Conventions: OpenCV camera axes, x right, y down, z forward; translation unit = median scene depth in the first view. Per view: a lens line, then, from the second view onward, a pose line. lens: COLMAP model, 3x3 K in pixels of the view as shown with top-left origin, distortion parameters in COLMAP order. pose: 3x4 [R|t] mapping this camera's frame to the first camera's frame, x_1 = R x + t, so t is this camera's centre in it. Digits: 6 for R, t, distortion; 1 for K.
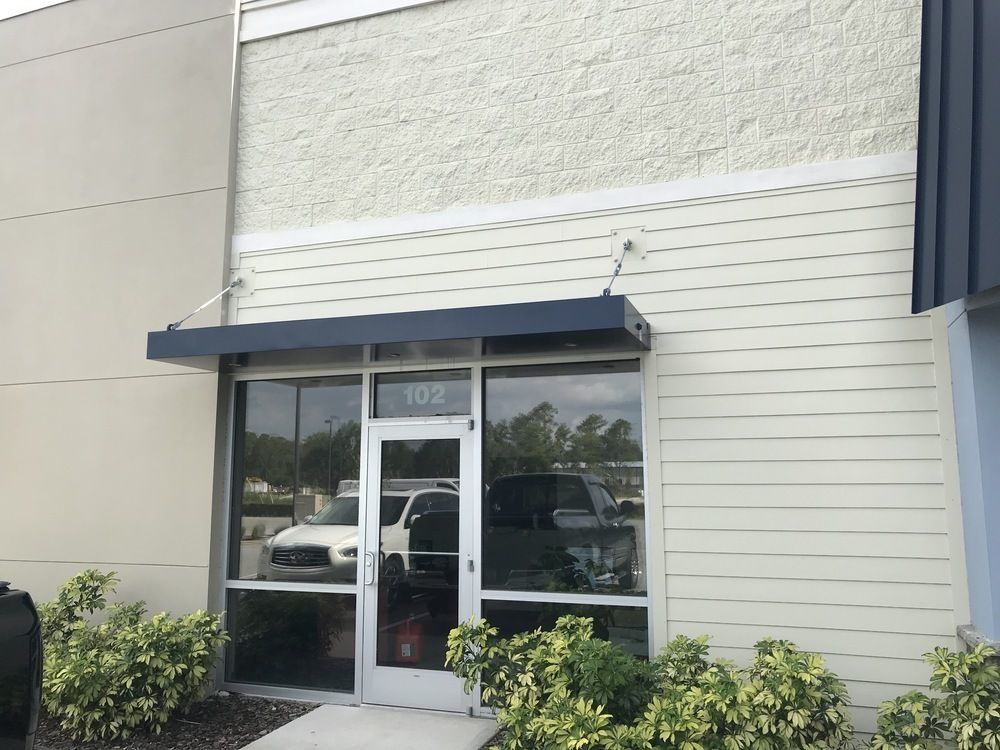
lens RADIAL K [[821.0, 0, 501.7], [0, 821.0, 372.4], [0, 0, 1]] dist [0.027270, -0.031905]
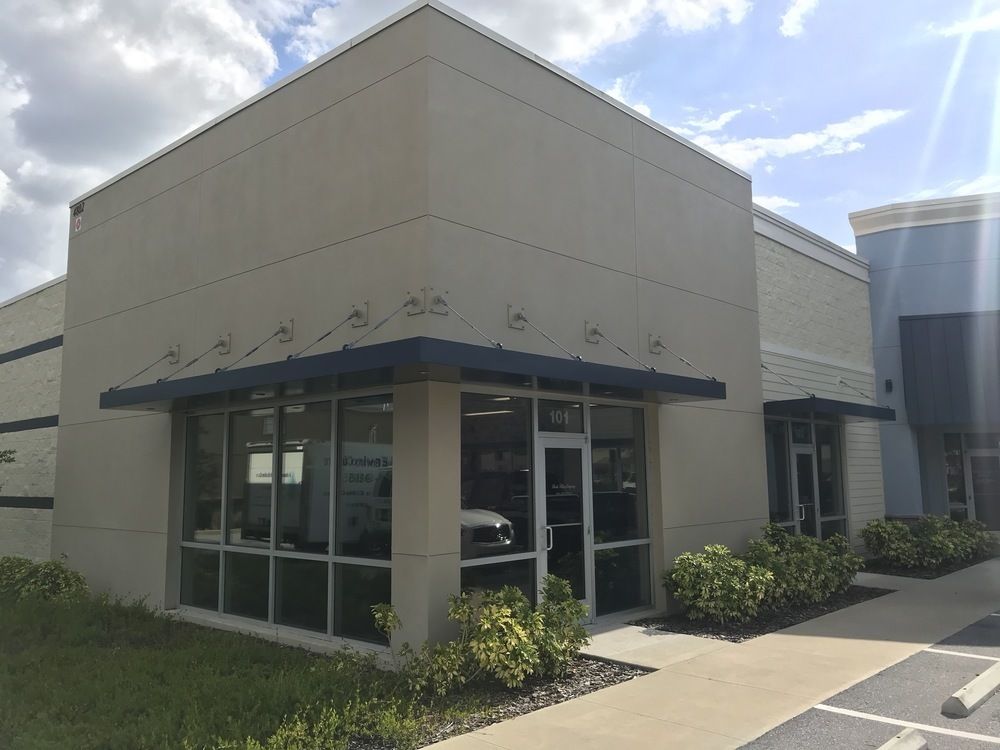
lens RADIAL K [[821.0, 0, 503.5], [0, 821.0, 370.9], [0, 0, 1]] dist [0.027270, -0.031905]
pose [[0.377726, 0.112574, 0.919049, -1.517507], [-0.107662, 0.991189, -0.077162, 0.071727], [-0.919637, -0.069800, 0.386517, 0.555546]]
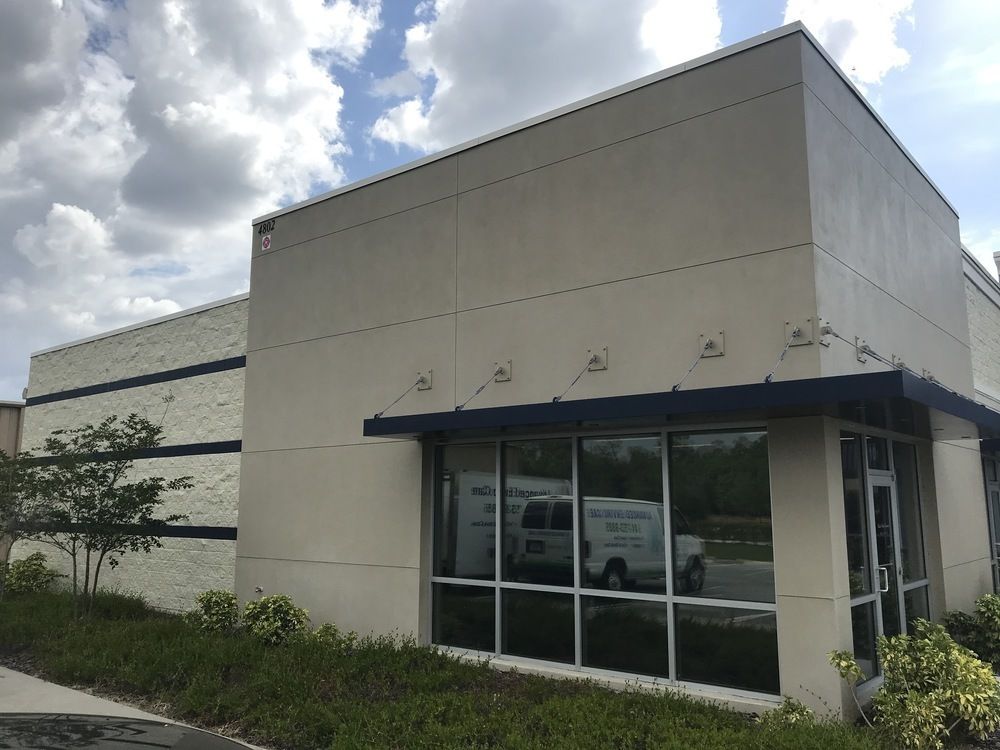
lens RADIAL K [[821.0, 0, 500.9], [0, 821.0, 374.7], [0, 0, 1]] dist [0.027270, -0.031905]
pose [[0.326044, 0.146250, 0.933974, -1.699042], [-0.121574, 0.986244, -0.111994, 0.135049], [-0.937505, -0.077032, 0.339339, 1.170076]]
